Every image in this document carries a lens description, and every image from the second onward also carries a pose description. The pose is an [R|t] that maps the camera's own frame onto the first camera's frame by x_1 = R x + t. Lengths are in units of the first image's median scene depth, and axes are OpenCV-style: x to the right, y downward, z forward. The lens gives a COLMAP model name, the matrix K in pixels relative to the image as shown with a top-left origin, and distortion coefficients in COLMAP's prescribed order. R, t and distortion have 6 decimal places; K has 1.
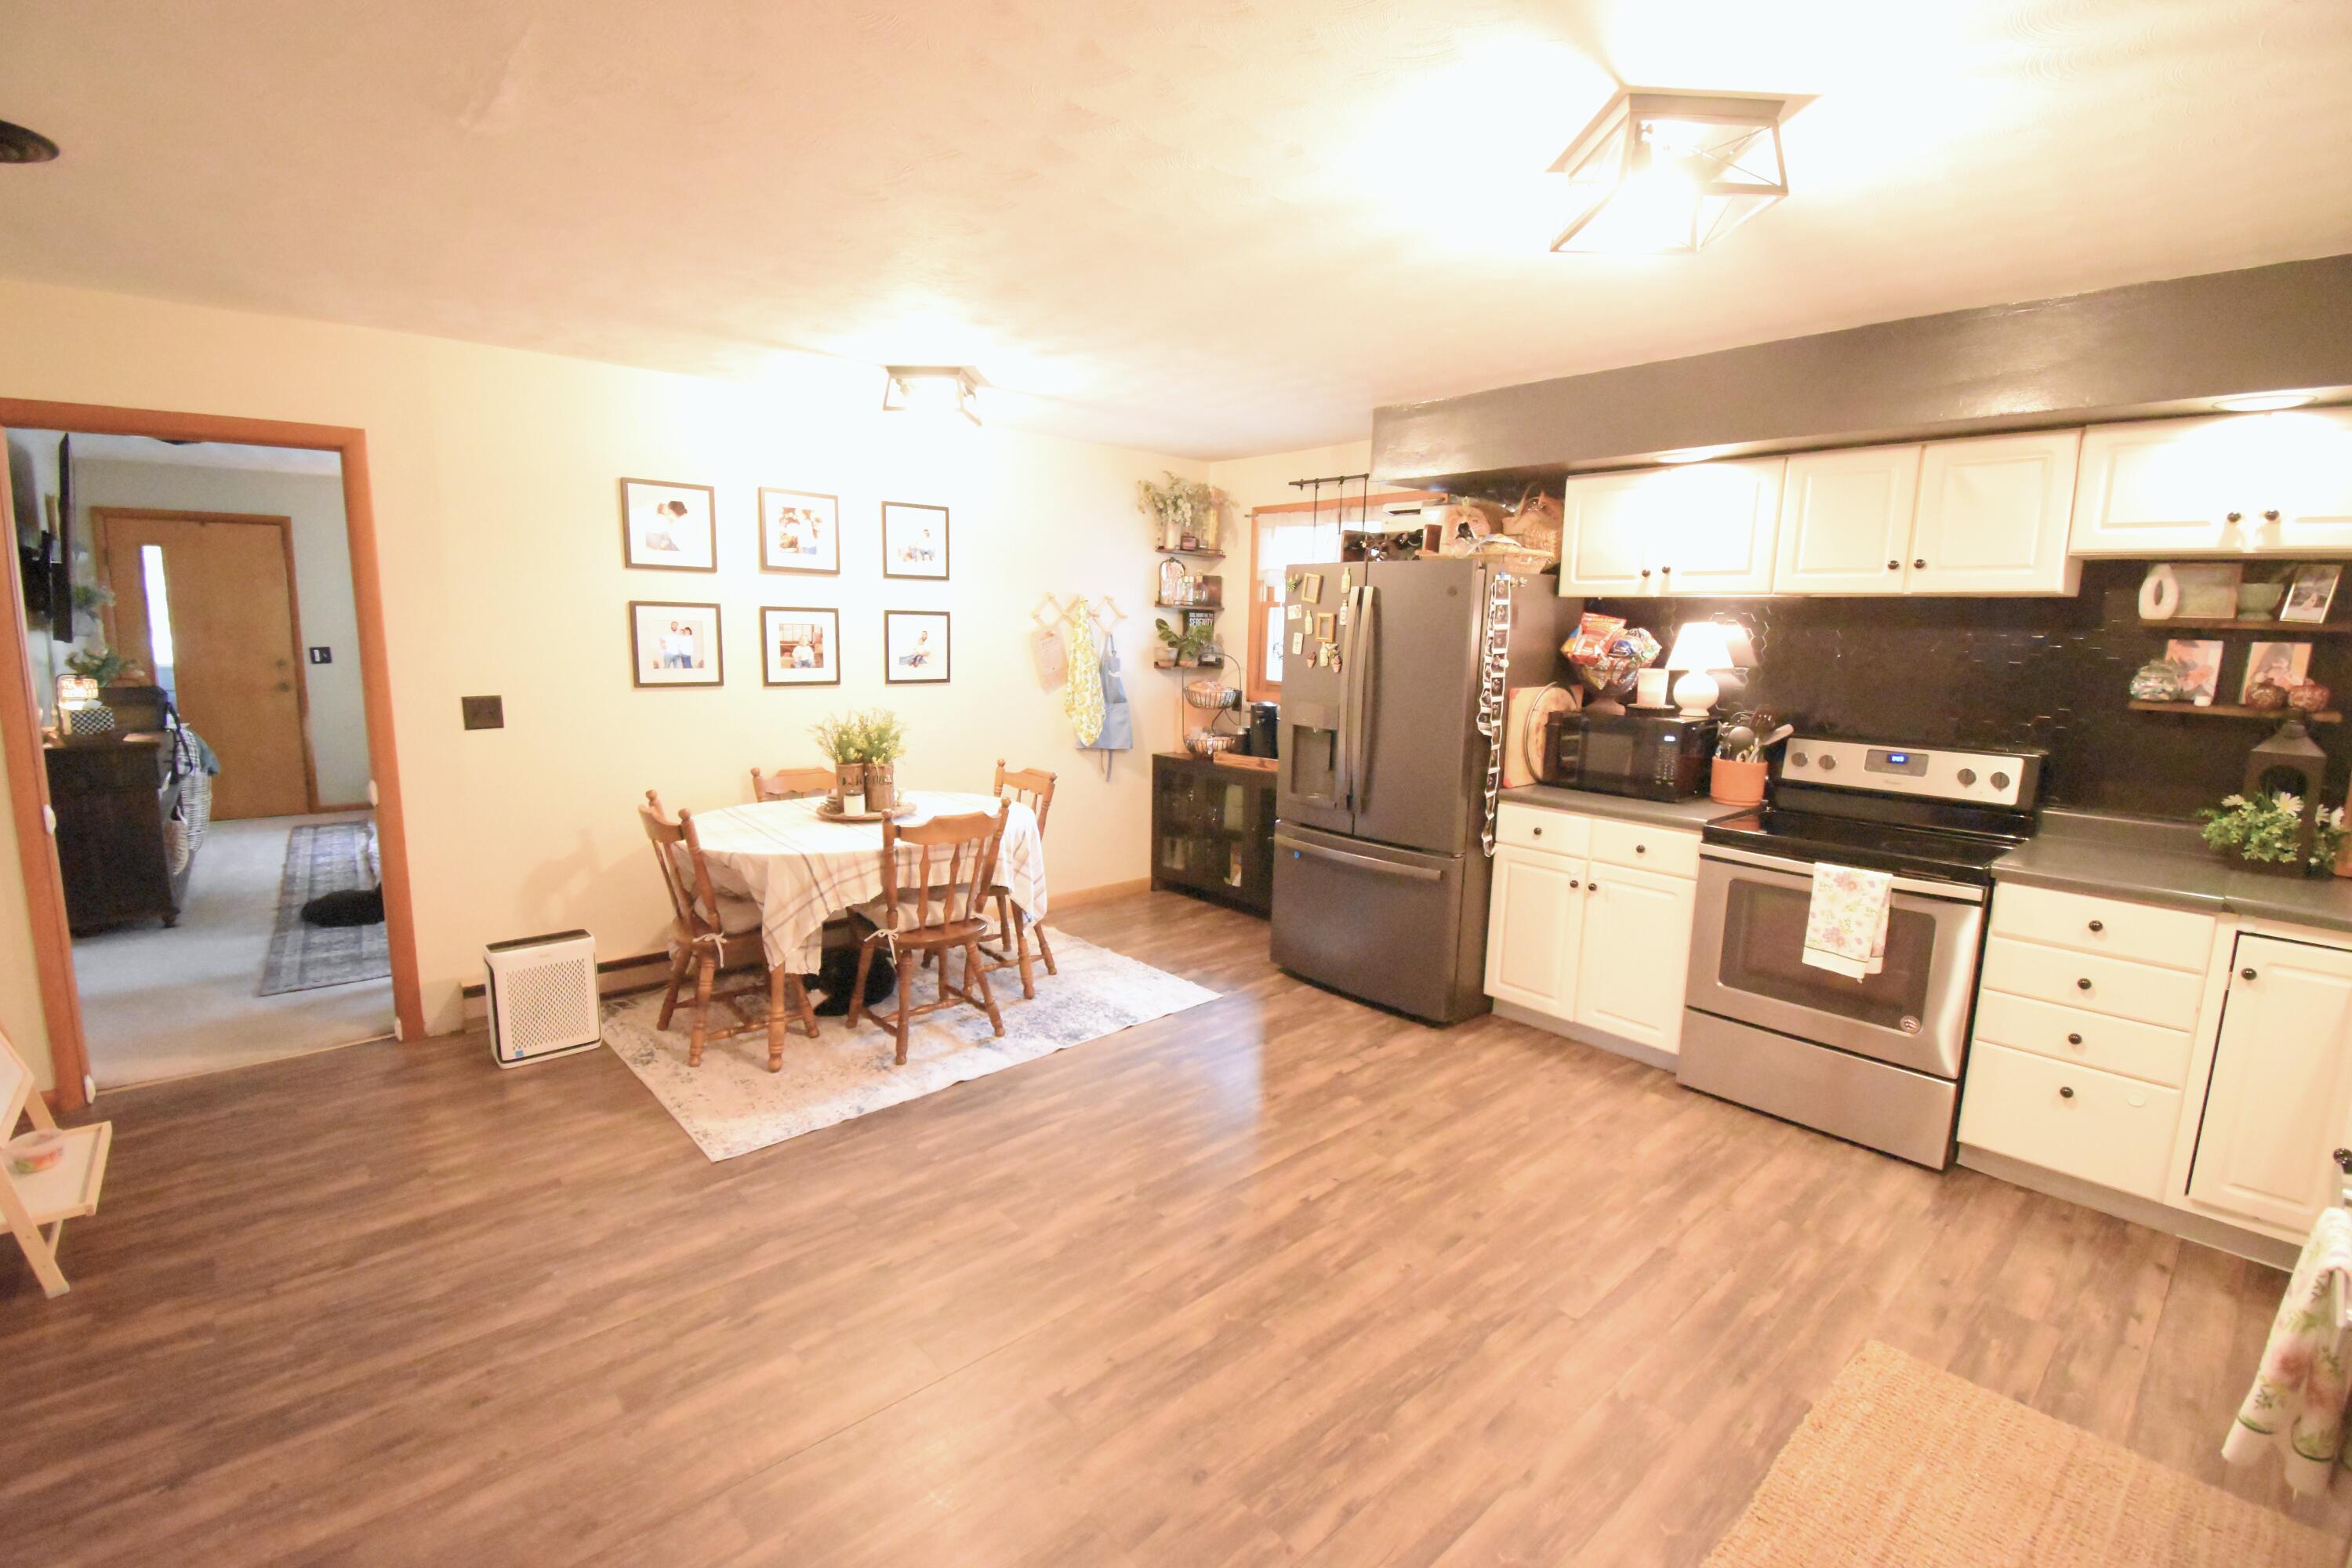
lens RADIAL K [[1035.5, 0, 1169.3], [0, 1035.5, 790.7], [0, 0, 1]] dist [0.013902, -0.022169]
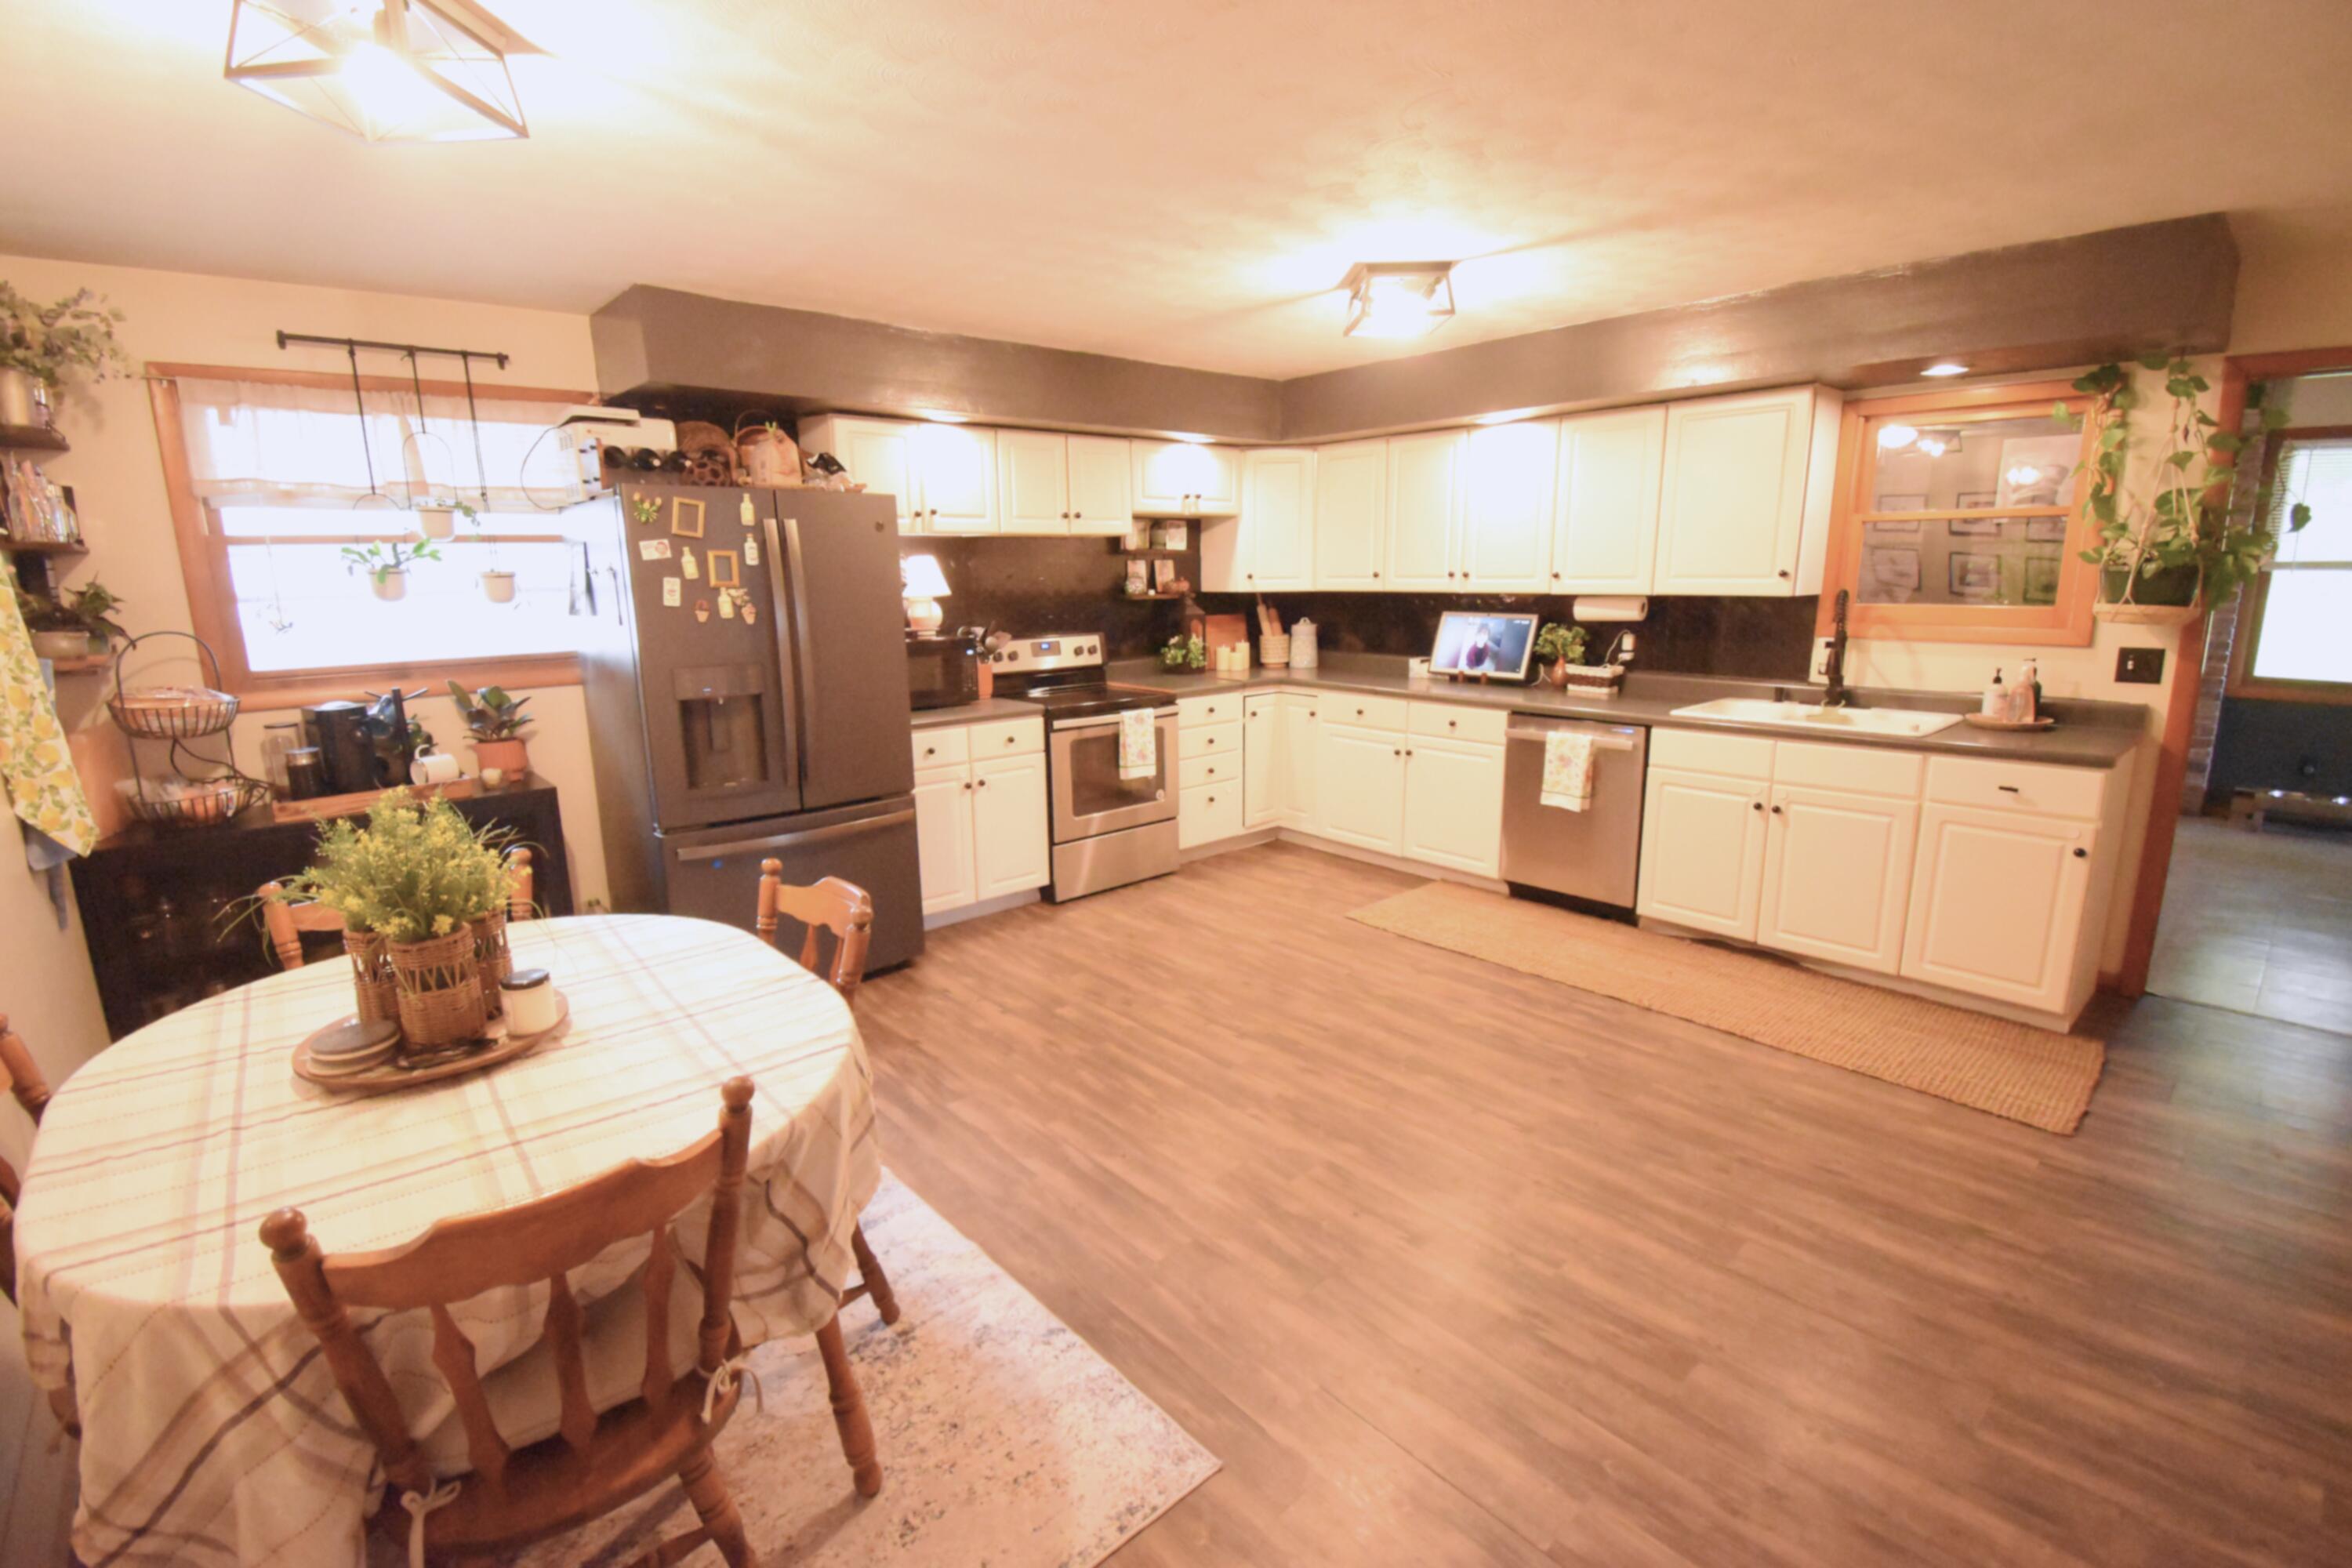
lens RADIAL K [[1035.5, 0, 1169.6], [0, 1035.5, 783.1], [0, 0, 1]] dist [0.013902, -0.022169]
pose [[0.002704, -0.224805, 0.974400, -0.786759], [0.175524, 0.959383, 0.220853, -0.137874], [-0.984471, 0.170434, 0.042053, 0.783308]]
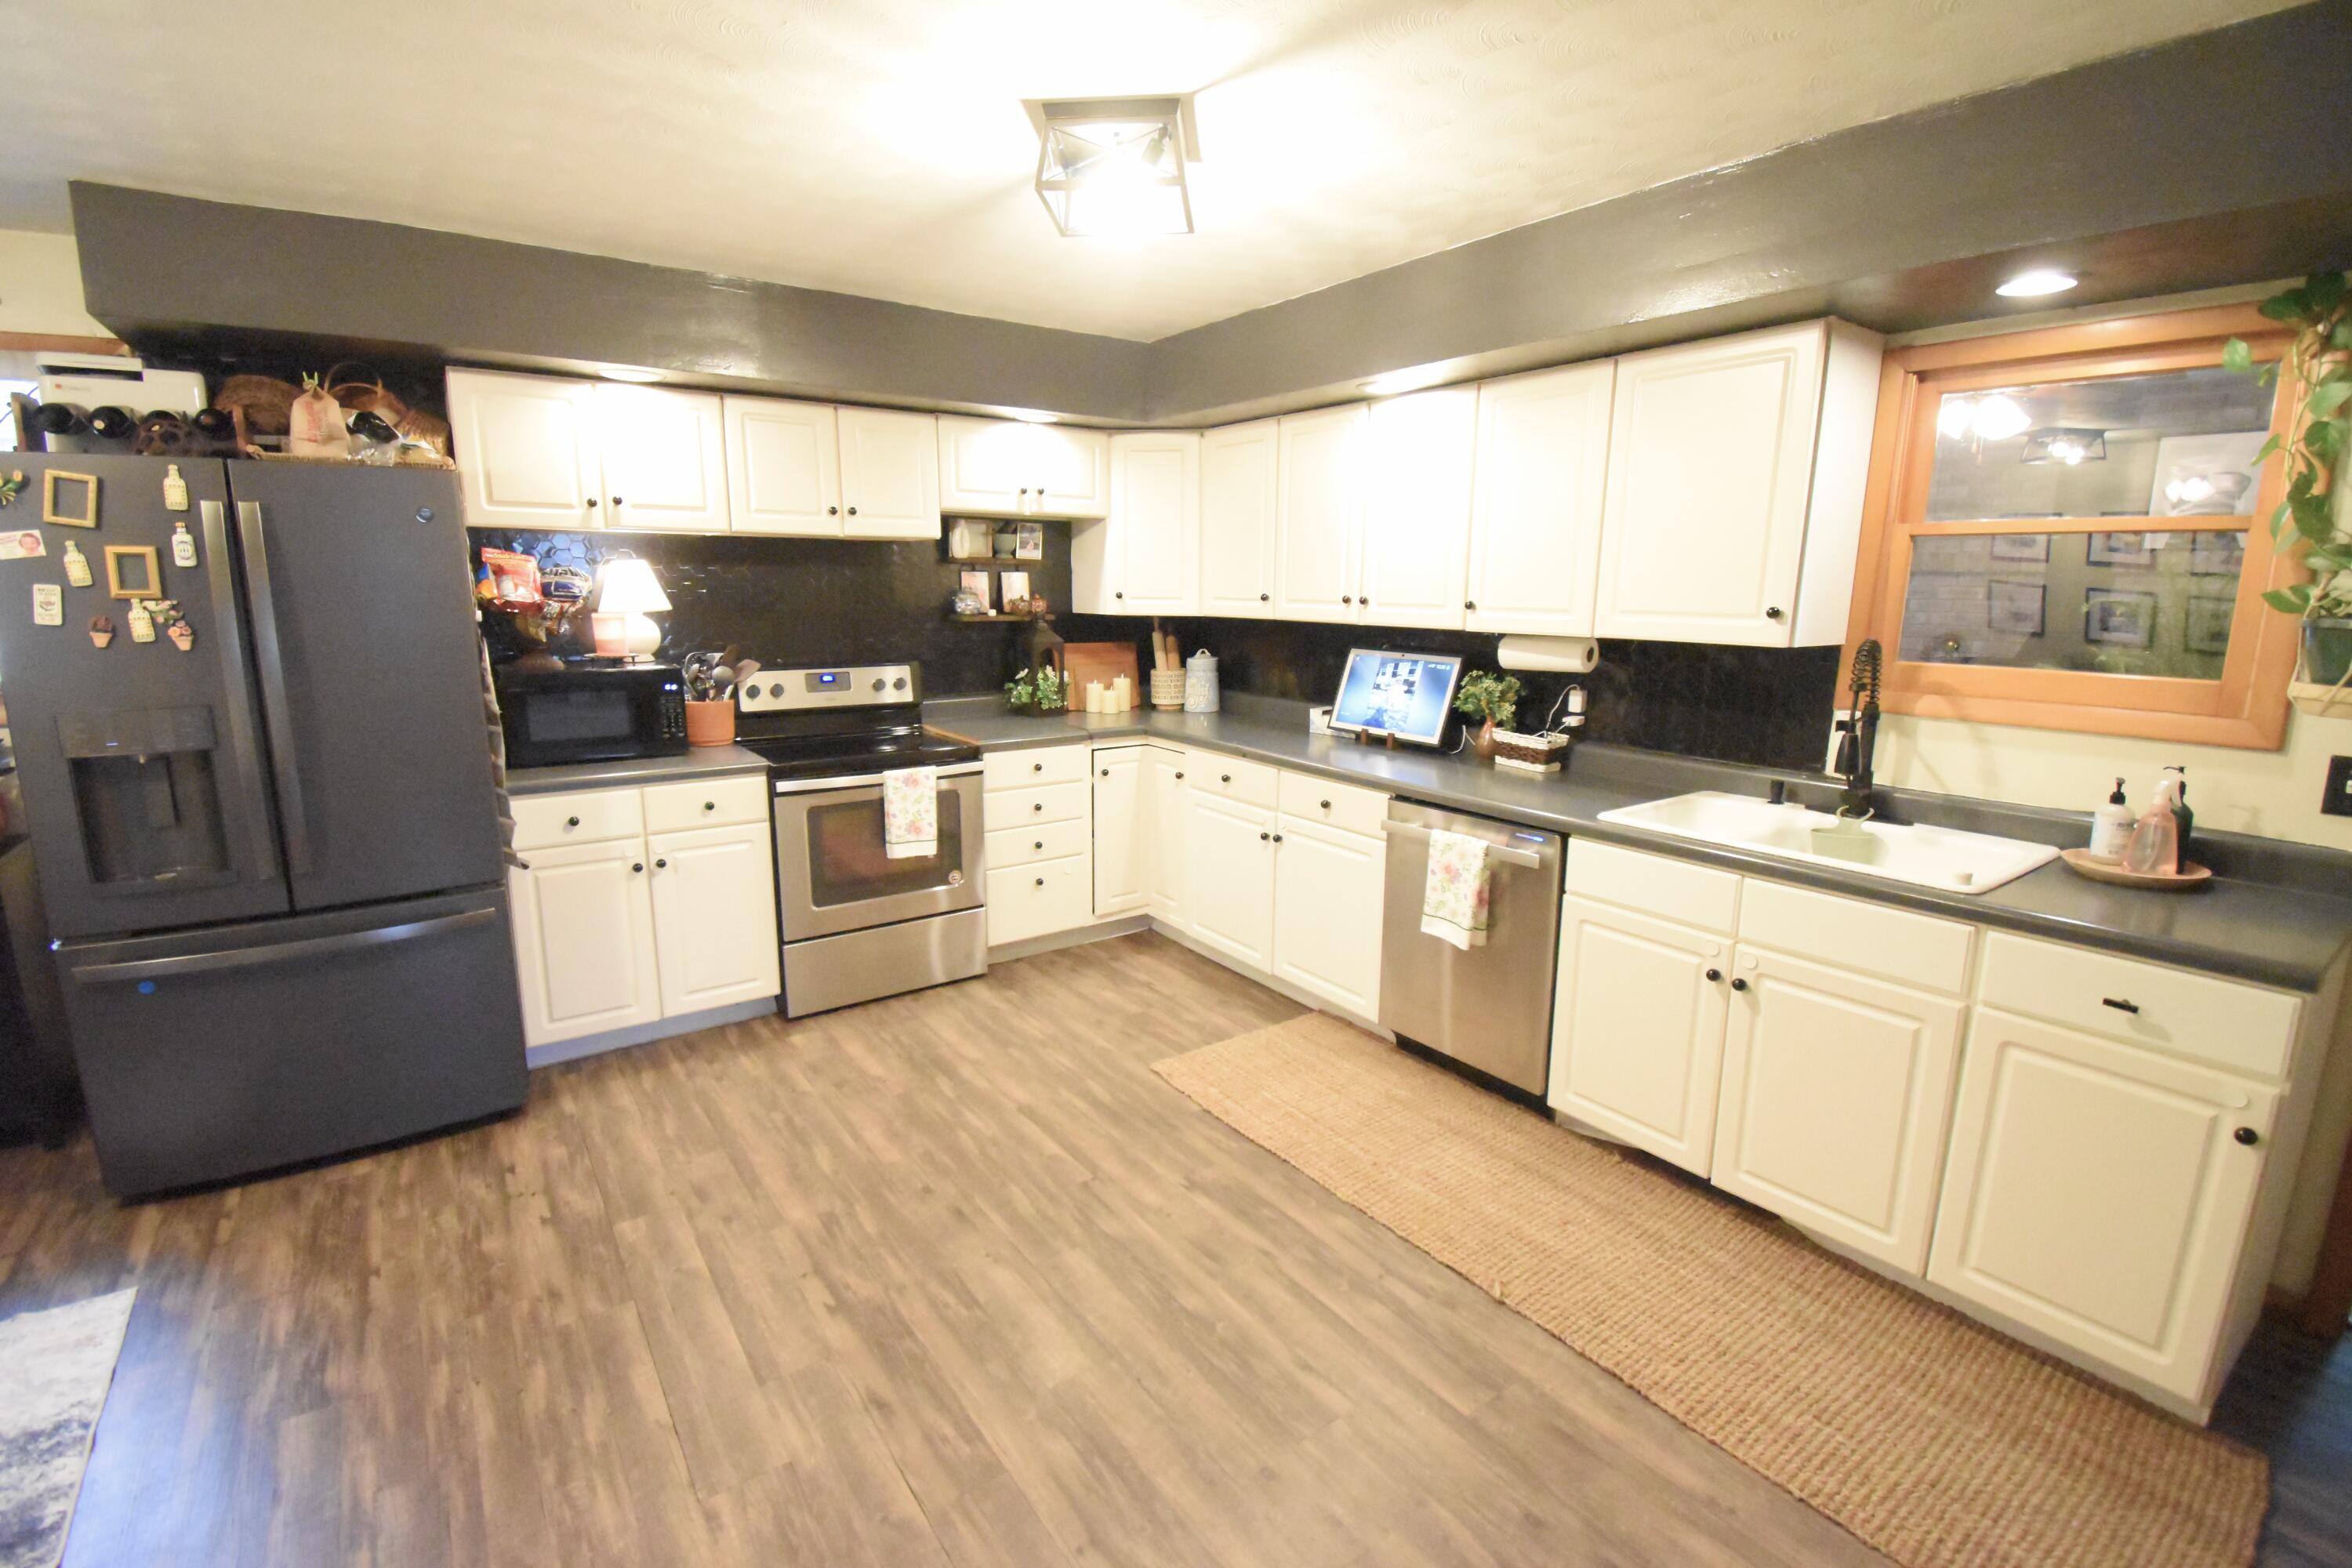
lens RADIAL K [[1035.5, 0, 1172.8], [0, 1035.5, 787.8], [0, 0, 1]] dist [0.013902, -0.022169]
pose [[0.099844, -0.214759, 0.971550, -0.416012], [0.154561, 0.967924, 0.198074, -0.081760], [-0.982925, 0.130388, 0.129835, 0.475465]]
